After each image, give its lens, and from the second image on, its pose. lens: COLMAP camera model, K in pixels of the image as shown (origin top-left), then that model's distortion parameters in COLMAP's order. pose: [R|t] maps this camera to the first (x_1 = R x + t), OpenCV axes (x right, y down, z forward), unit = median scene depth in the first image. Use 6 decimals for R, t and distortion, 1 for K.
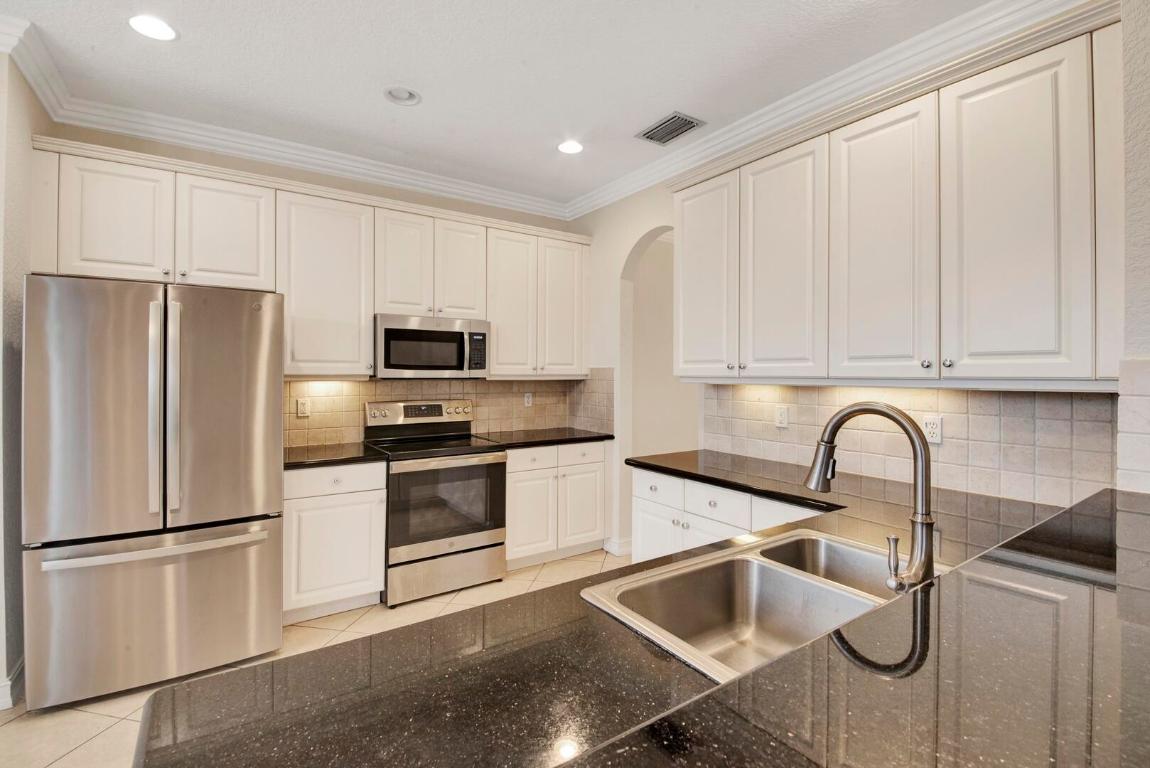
lens RADIAL K [[521.7, 0, 597.5], [0, 521.7, 375.9], [0, 0, 1]] dist [-0.003762, -0.004864]
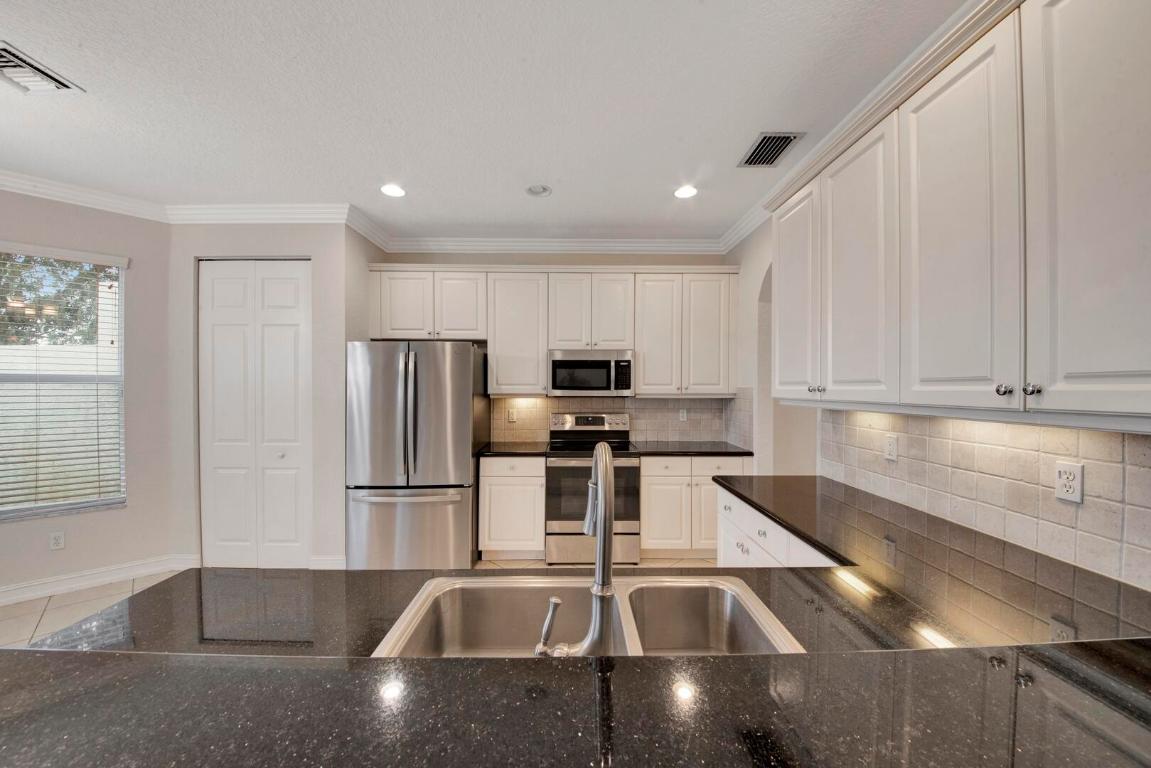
lens RADIAL K [[428.1, 0, 580.4], [0, 428.1, 391.2], [0, 0, 1]] dist [-0.016289, -0.002818]
pose [[0.824728, 0.003122, -0.565520, 0.293369], [-0.001502, 0.999993, 0.003331, -0.013490], [0.565527, -0.001898, 0.824728, 0.119184]]
